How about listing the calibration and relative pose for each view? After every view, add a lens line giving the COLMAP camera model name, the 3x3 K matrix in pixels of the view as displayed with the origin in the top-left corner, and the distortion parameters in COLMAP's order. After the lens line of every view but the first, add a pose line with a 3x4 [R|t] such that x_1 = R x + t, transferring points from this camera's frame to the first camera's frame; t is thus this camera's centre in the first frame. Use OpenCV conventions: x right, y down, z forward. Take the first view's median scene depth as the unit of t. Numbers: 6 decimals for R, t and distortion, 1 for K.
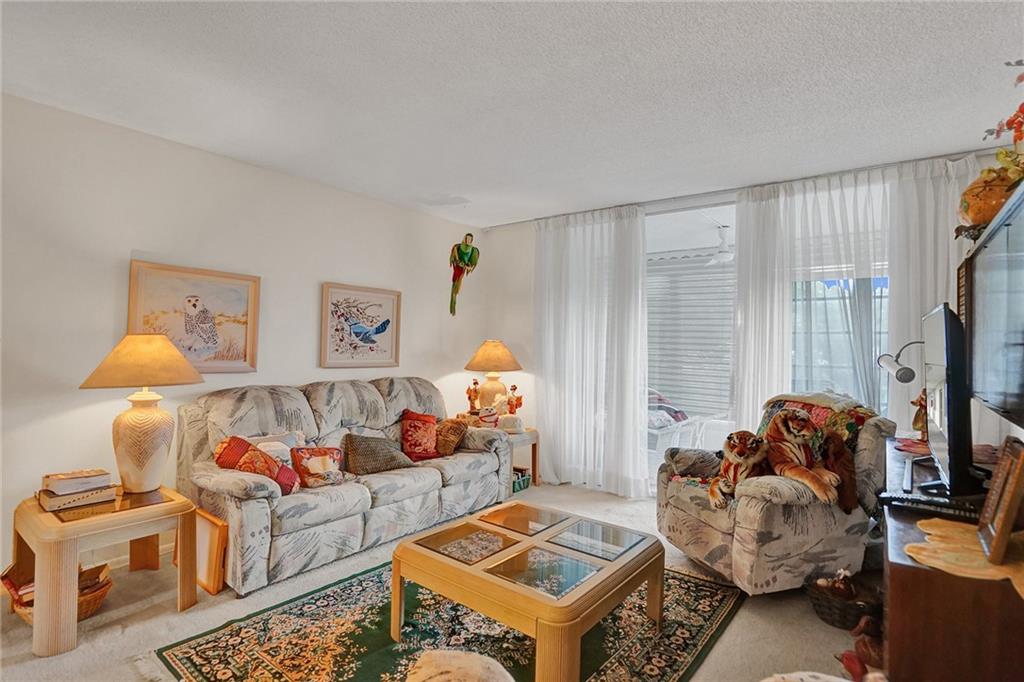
lens RADIAL K [[514.6, 0, 510.0], [0, 514.6, 338.5], [0, 0, 1]] dist [-0.066396, 0.038714]
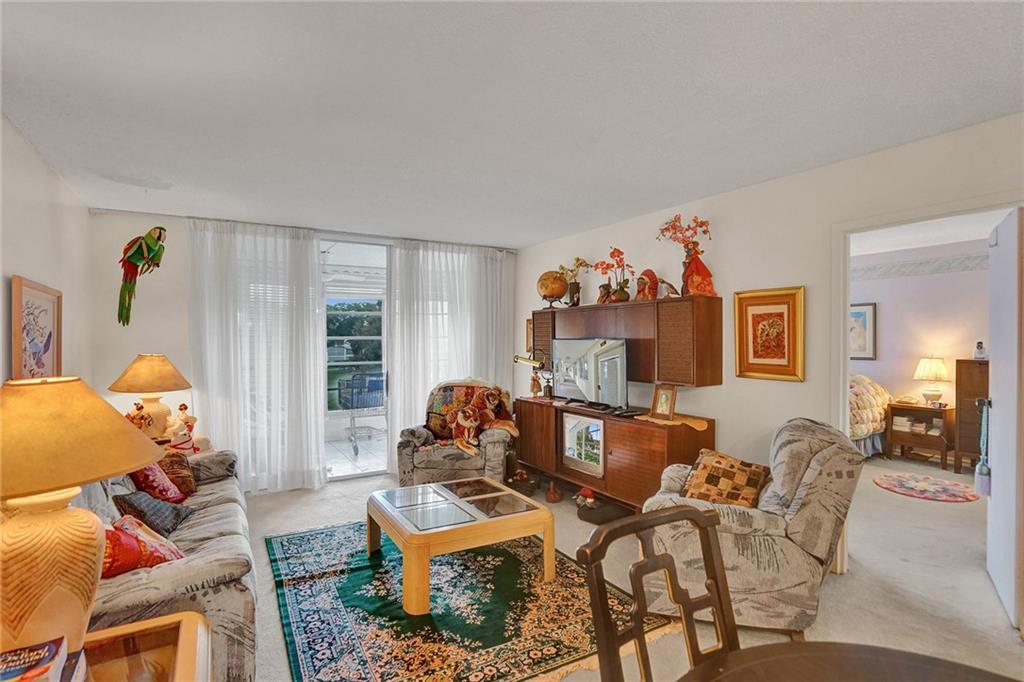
lens RADIAL K [[504.5, 0, 494.7], [0, 504.5, 341.1], [0, 0, 1]] dist [-0.017138, 0.000275]
pose [[0.380886, -0.020996, 0.924383, -0.754696], [-0.001175, 0.999730, 0.023192, -0.049415], [-0.924621, -0.009920, 0.380759, 0.235522]]
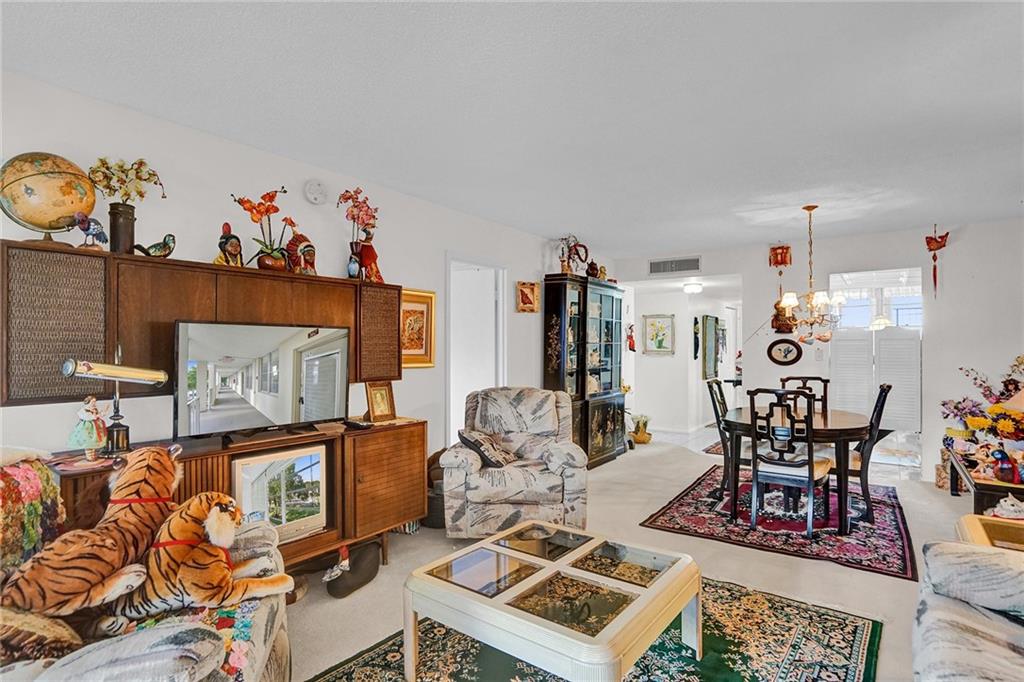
lens RADIAL K [[513.8, 0, 527.9], [0, 513.8, 343.9], [0, 0, 1]] dist [-0.001094, -0.000001]
pose [[-0.999217, -0.012356, -0.037598, 0.086606], [-0.011698, 0.999776, -0.017660, 0.008442], [0.037808, -0.017207, -0.999137, 1.219486]]
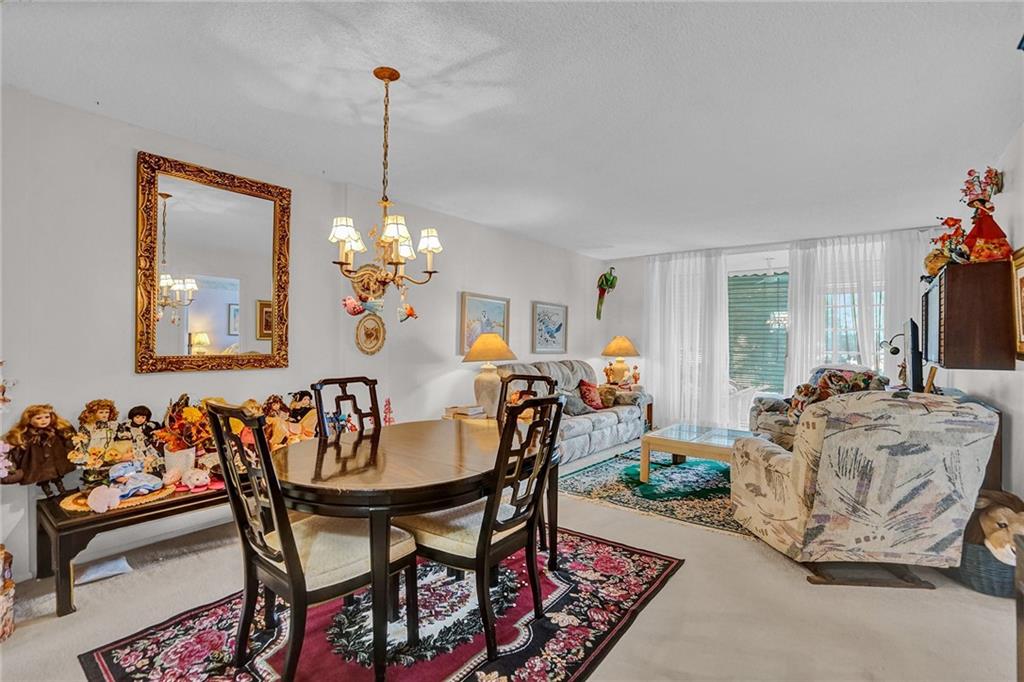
lens RADIAL K [[480.5, 0, 504.1], [0, 480.5, 341.5], [0, 0, 1]] dist [-0.066344, 0.026926]
pose [[0.999477, -0.006891, -0.031593, -0.438561], [0.007189, 0.999931, 0.009328, 0.004302], [0.031527, -0.009550, 0.999457, -0.556139]]
